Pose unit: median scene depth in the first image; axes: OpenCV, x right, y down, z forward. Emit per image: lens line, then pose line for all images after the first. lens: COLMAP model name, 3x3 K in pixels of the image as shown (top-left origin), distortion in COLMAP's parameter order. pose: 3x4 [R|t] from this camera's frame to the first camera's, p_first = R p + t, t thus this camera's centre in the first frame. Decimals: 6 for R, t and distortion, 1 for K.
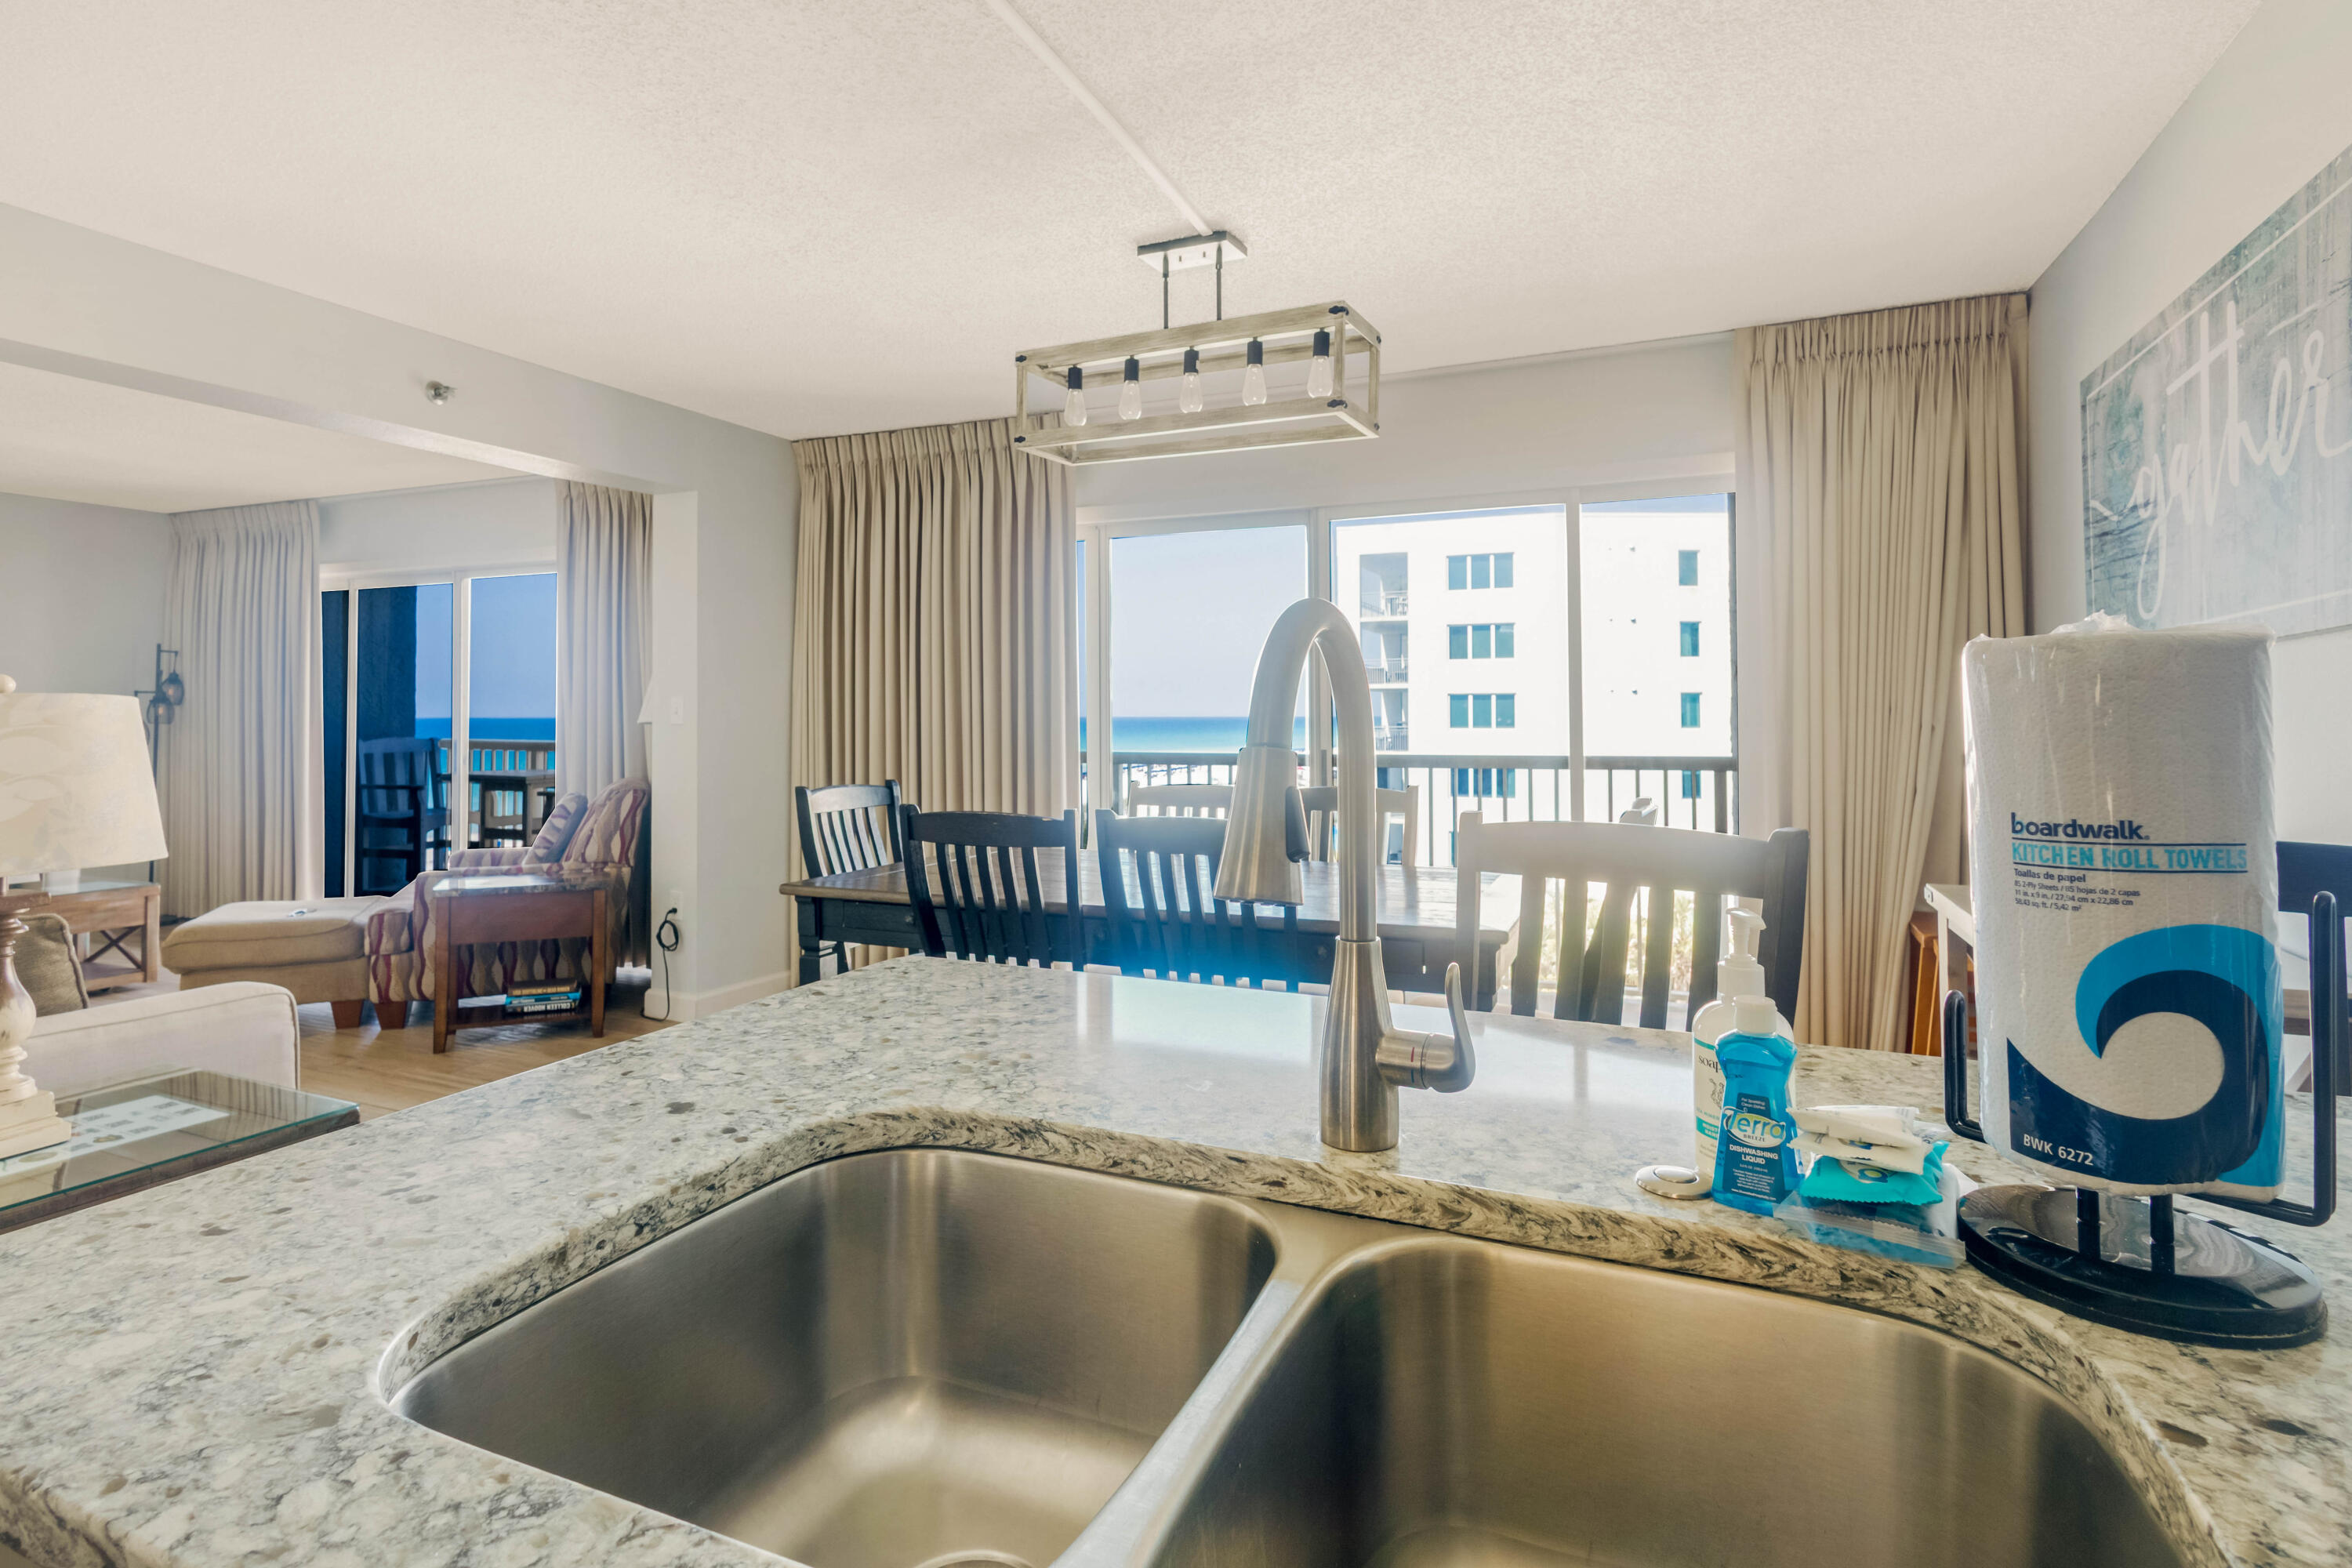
lens RADIAL K [[1140.6, 0, 1173.5], [0, 1140.6, 692.4], [0, 0, 1]] dist [0.014704, -0.012662]
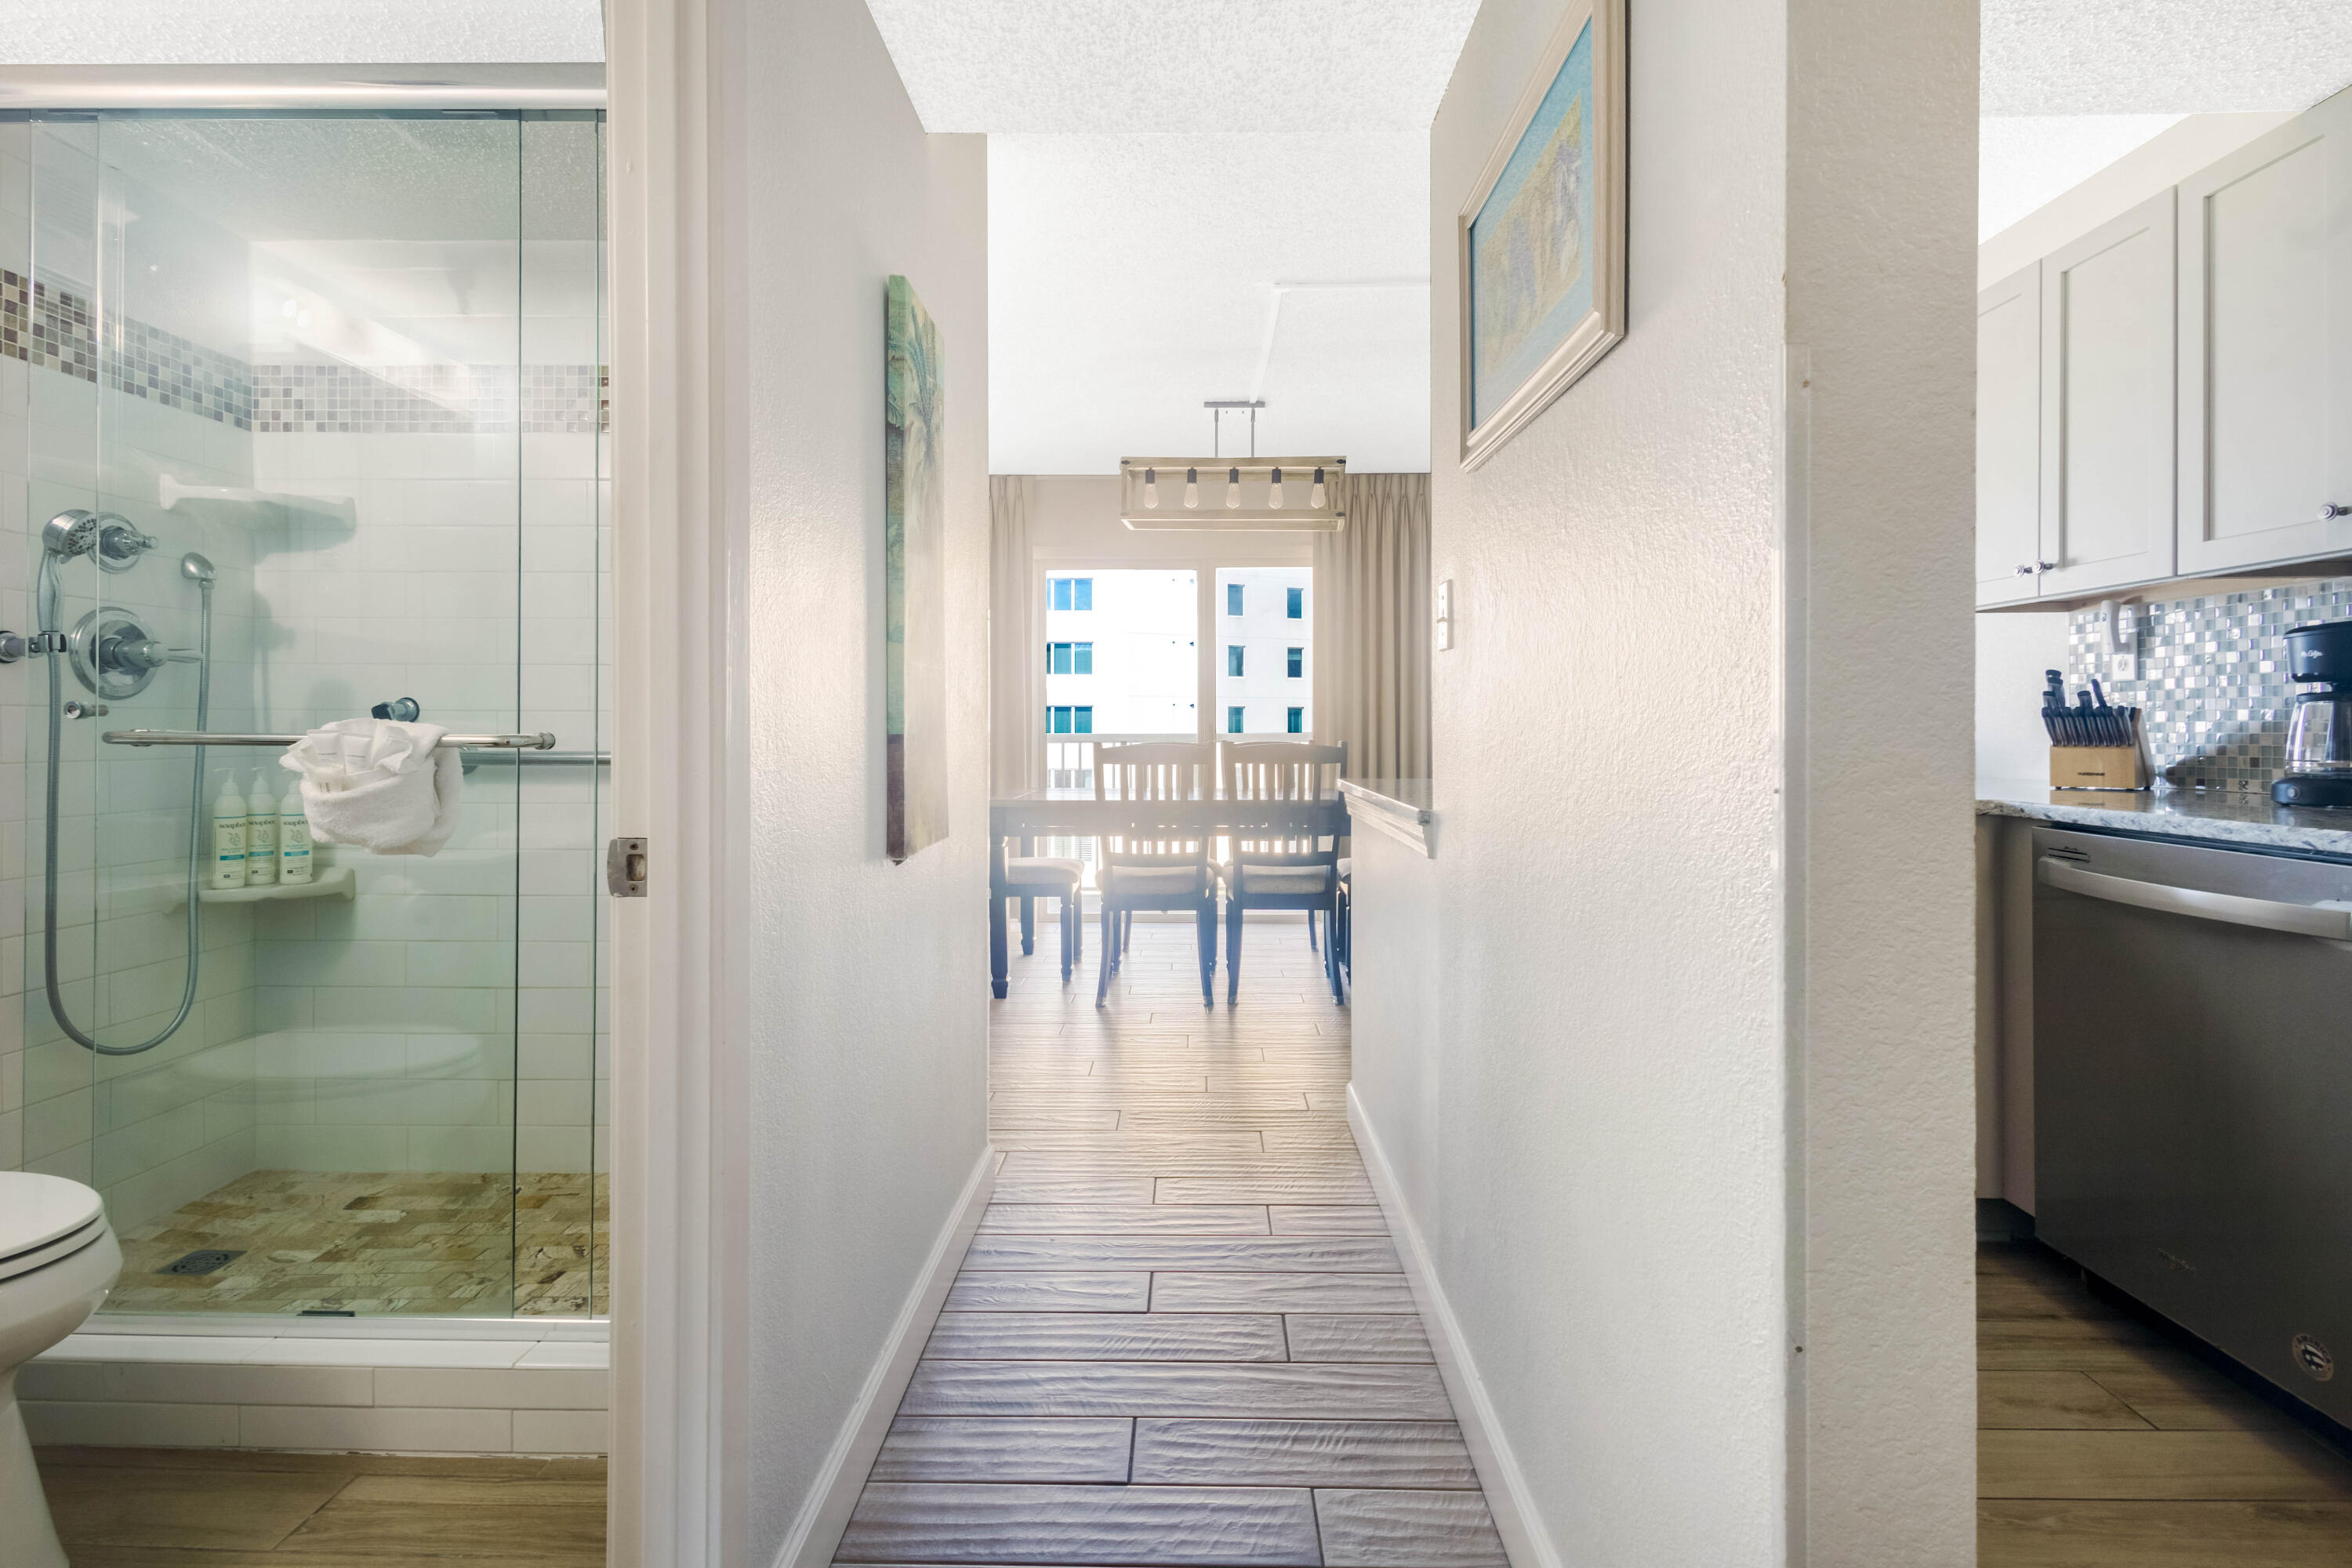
lens RADIAL K [[1102.5, 0, 1178.4], [0, 1102.5, 729.6], [0, 0, 1]] dist [0.021001, -0.011688]
pose [[0.924338, -0.000622, 0.381573, -0.746535], [-0.007580, 0.999771, 0.019994, 0.049282], [-0.381499, -0.021374, 0.924122, -0.501396]]
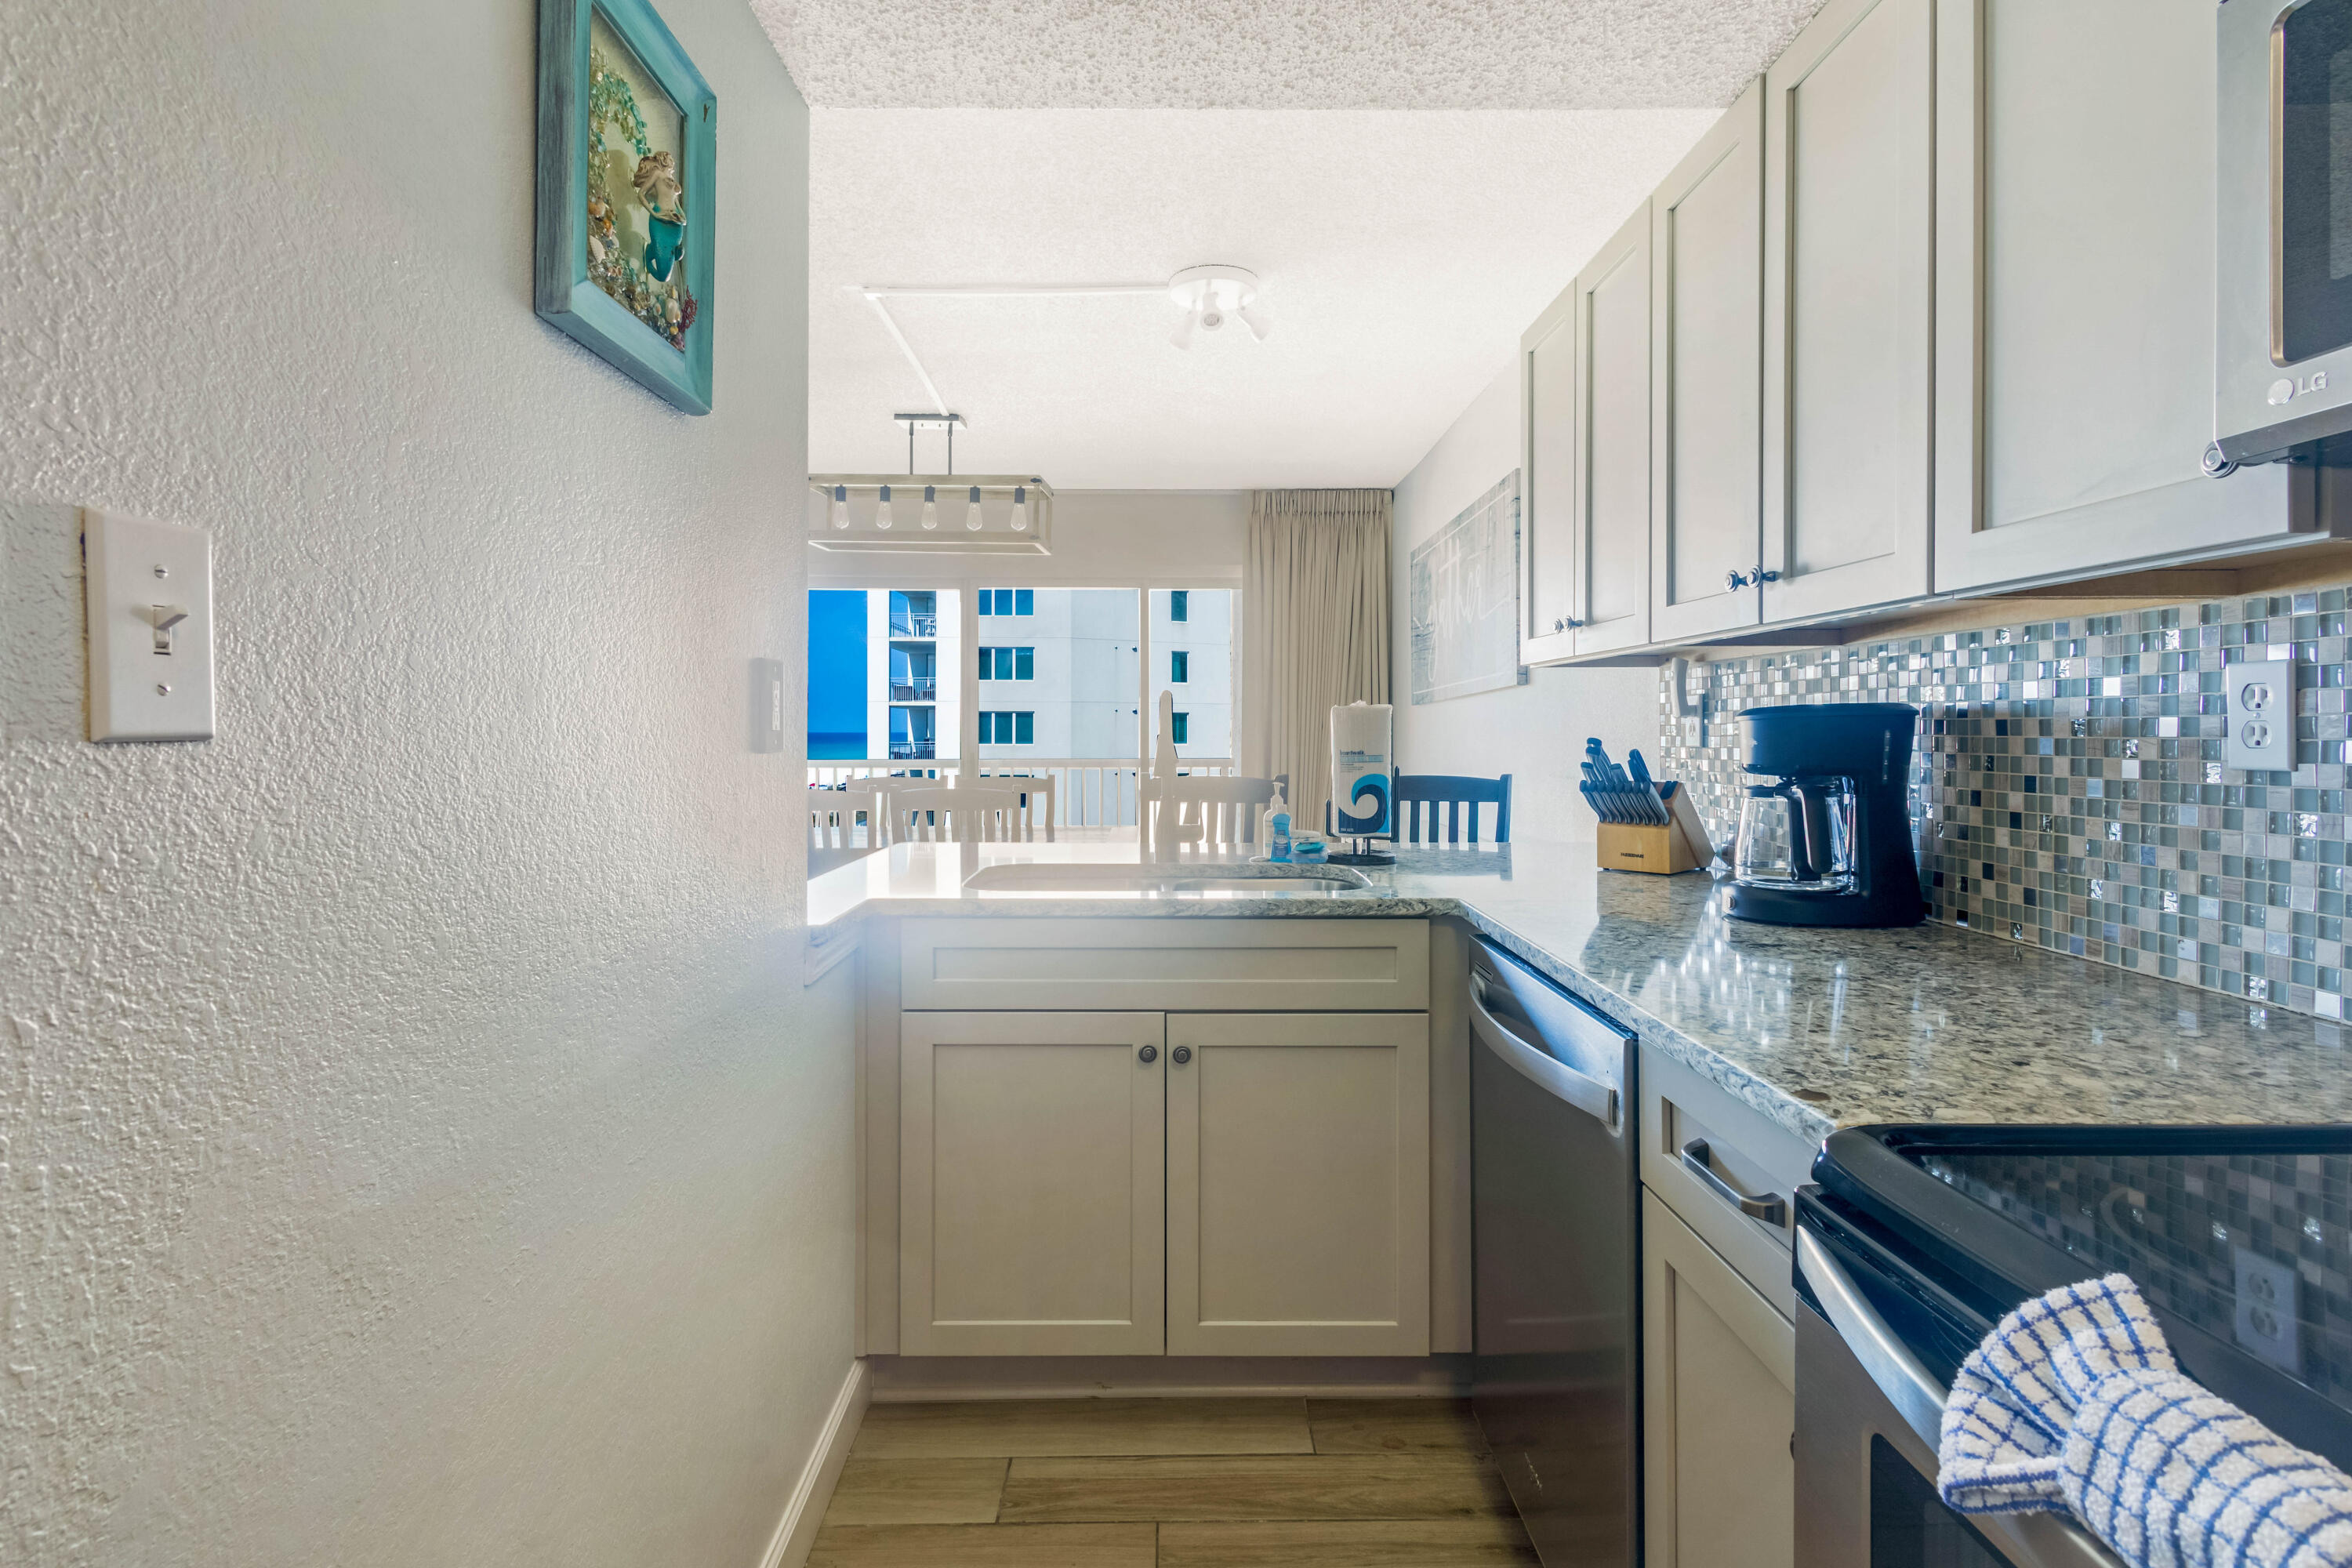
lens RADIAL K [[1121.0, 0, 1172.0], [0, 1121.0, 734.9], [0, 0, 1]] dist [0.010211, -0.000649]
pose [[0.913015, 0.000687, 0.407925, -0.334615], [-0.009853, 0.999744, 0.020369, -0.005454], [-0.407807, -0.022616, 0.912788, -0.557250]]
